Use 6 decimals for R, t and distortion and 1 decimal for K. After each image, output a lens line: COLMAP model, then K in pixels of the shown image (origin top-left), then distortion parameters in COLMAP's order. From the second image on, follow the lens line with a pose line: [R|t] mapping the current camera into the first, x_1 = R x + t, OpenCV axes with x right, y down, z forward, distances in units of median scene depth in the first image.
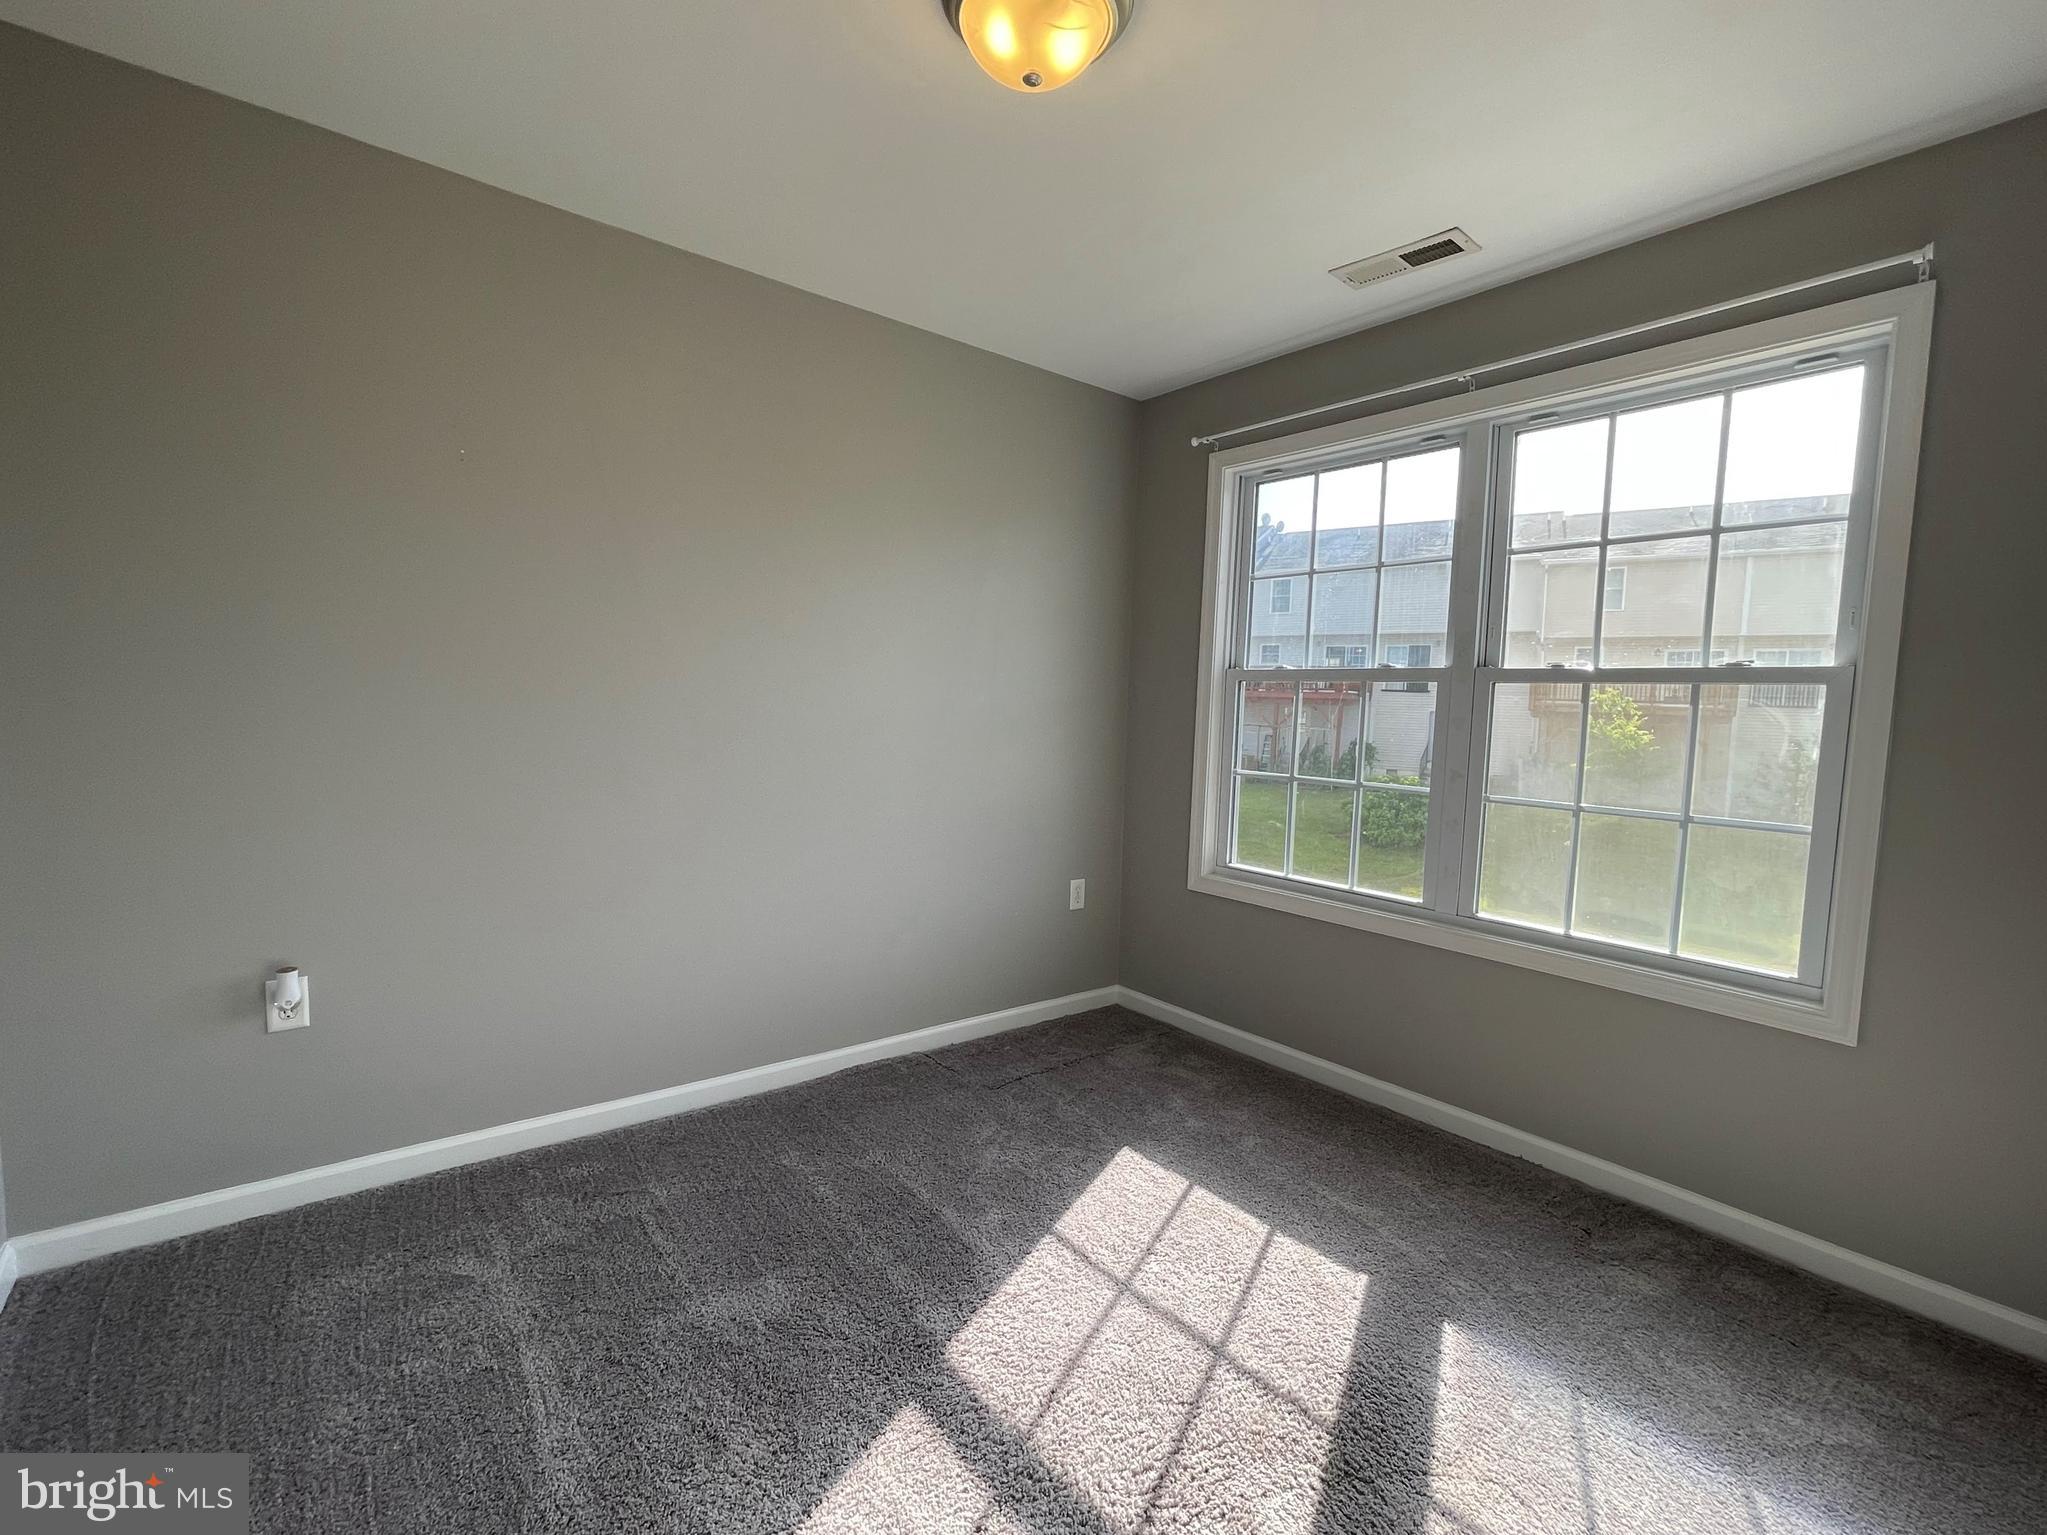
lens RADIAL K [[899.8, 0, 1023.5], [0, 899.8, 767.5], [0, 0, 1]] dist [0.001130, 0.000108]
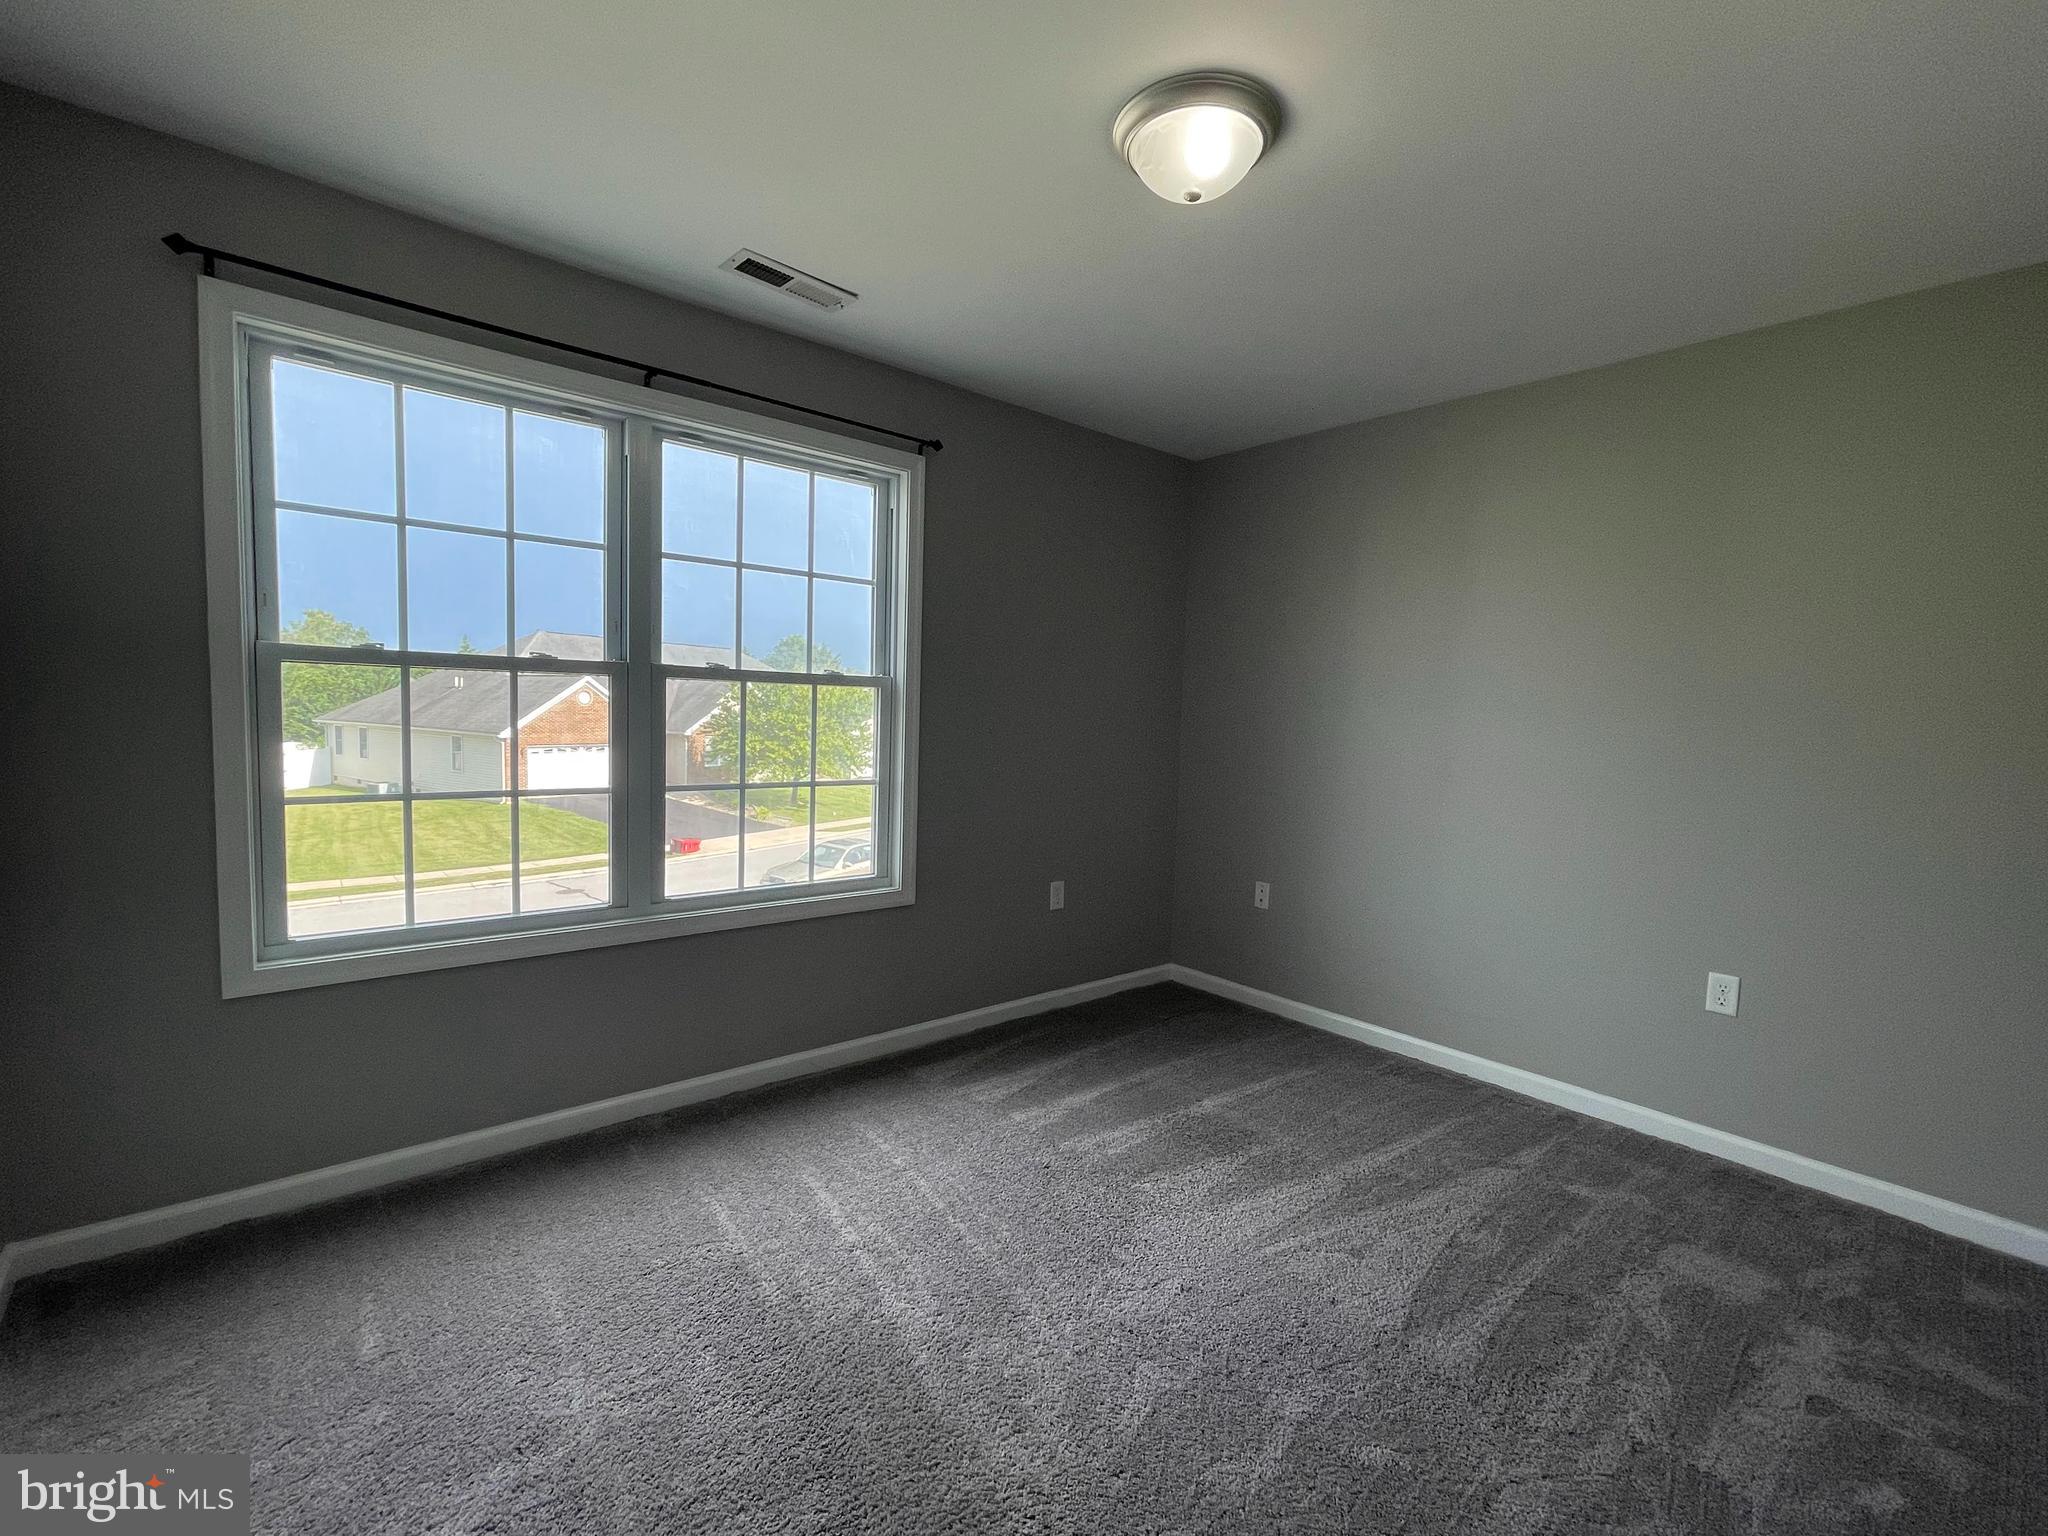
lens RADIAL K [[885.1, 0, 1019.9], [0, 885.1, 779.4], [0, 0, 1]] dist [-0.001243, -0.000259]
pose [[-0.010127, -0.104527, 0.994471, -0.538588], [0.041660, 0.993614, 0.104861, -0.069119], [-0.999081, 0.042491, -0.005708, 0.622164]]
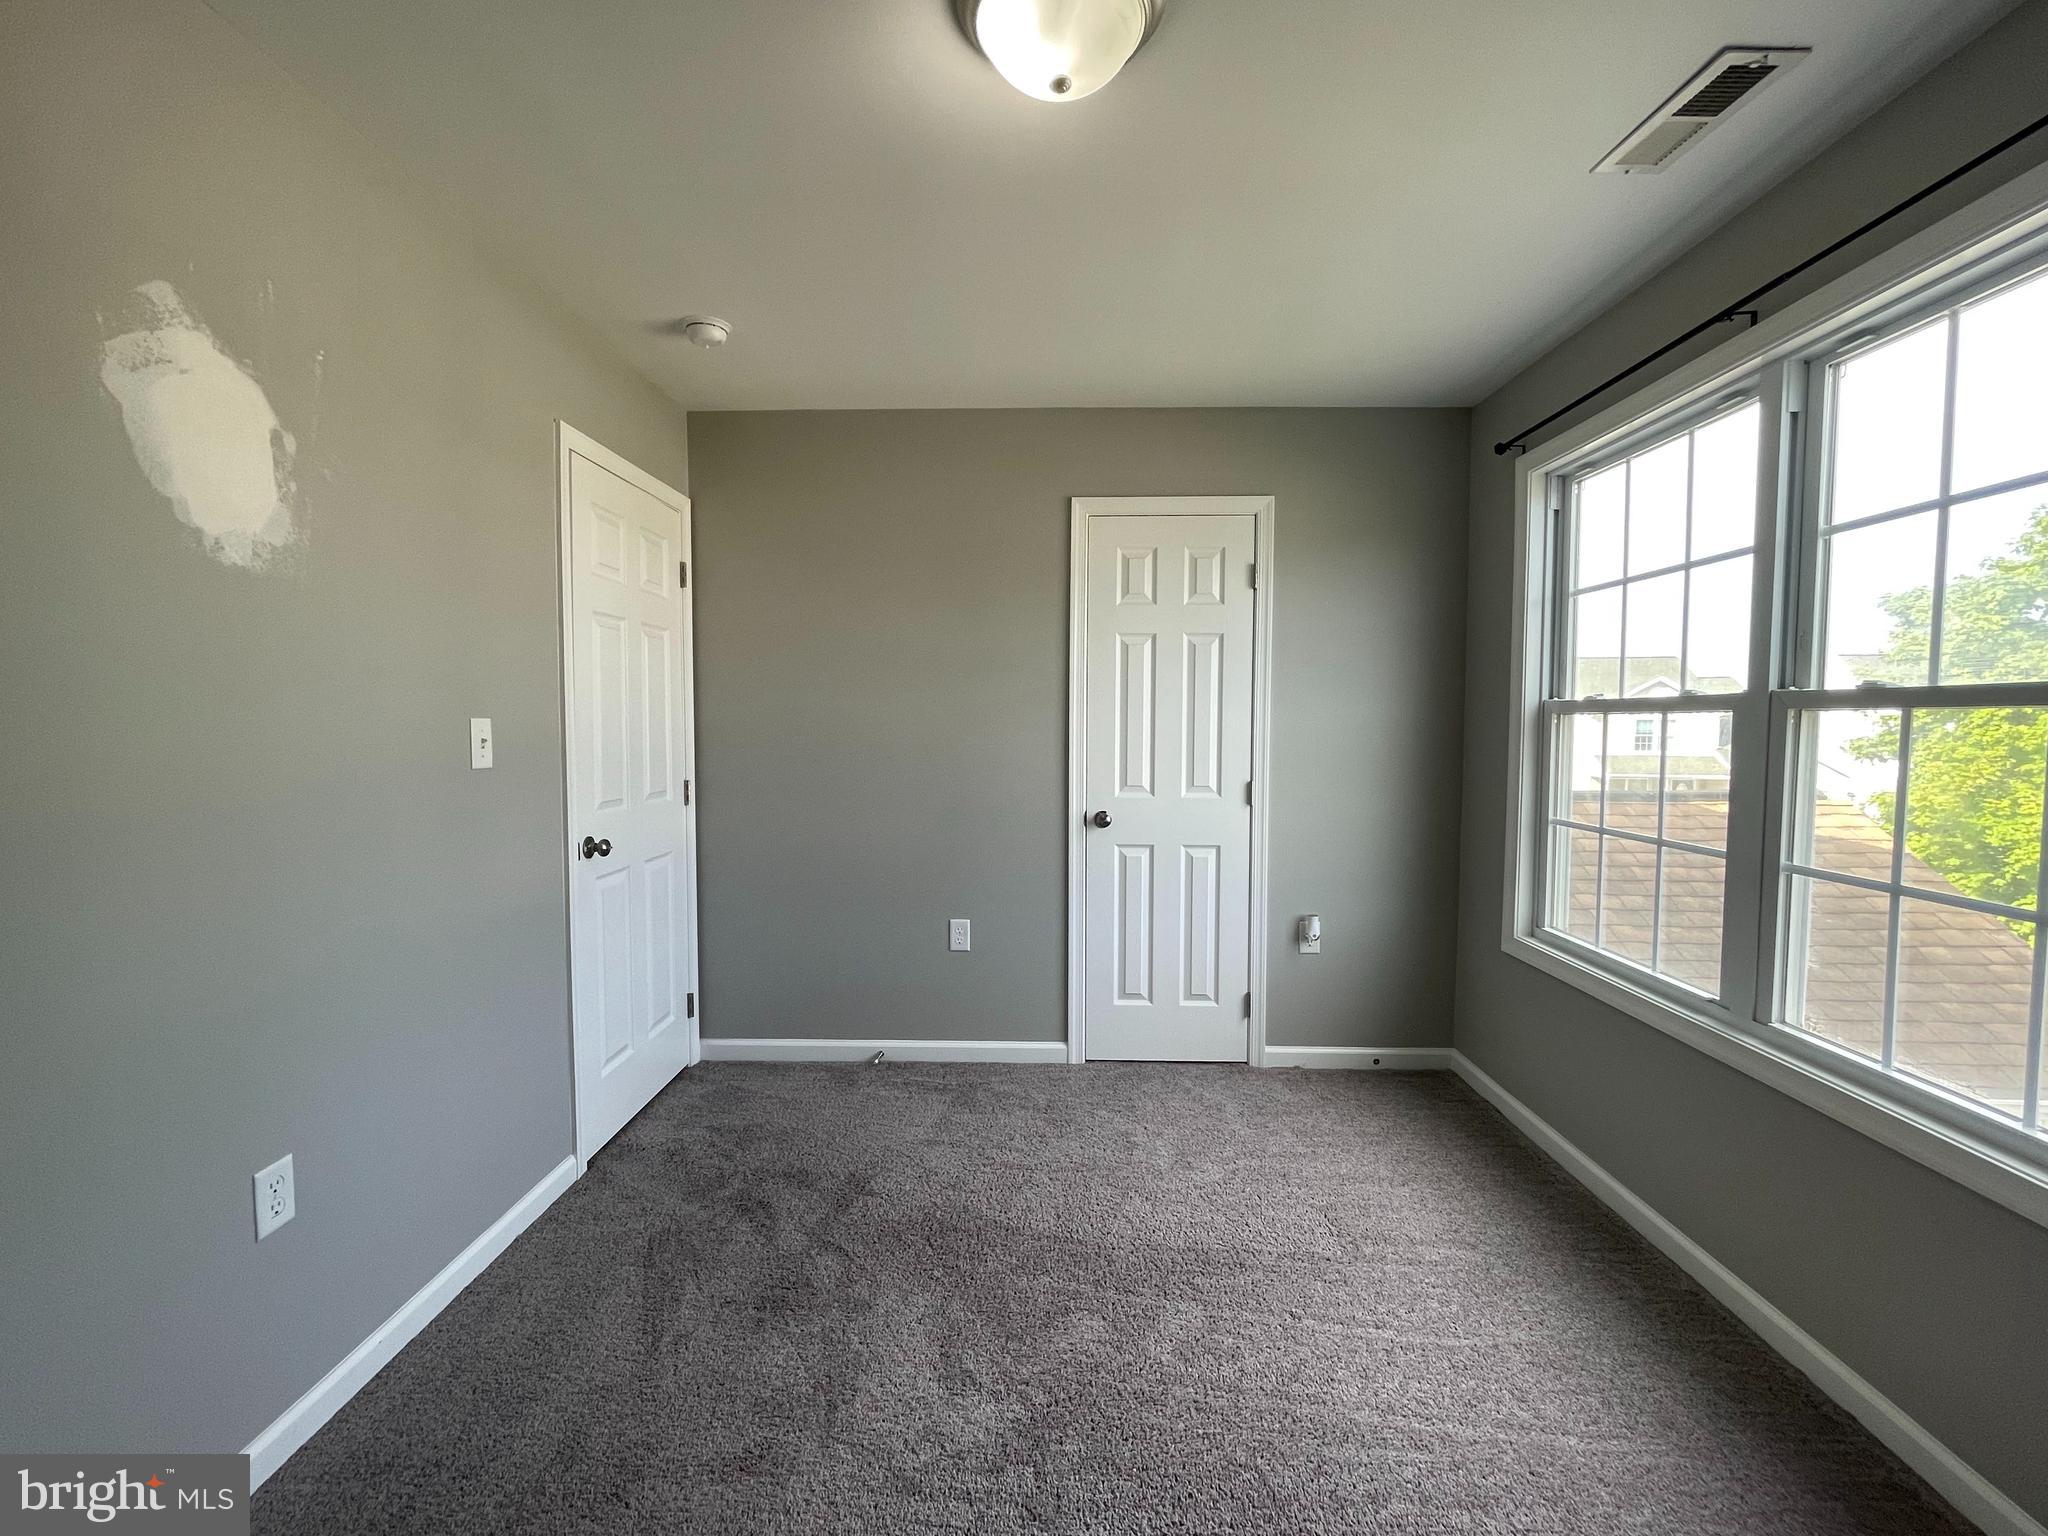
lens RADIAL K [[900.3, 0, 1024.0], [0, 900.3, 768.0], [0, 0, 1]] dist [0.001130, 0.000108]
pose [[0.757152, 0.013591, -0.653098, 0.554431], [-0.033559, 0.999273, -0.018111, -0.011331], [0.652376, 0.035630, 0.757057, 0.032441]]
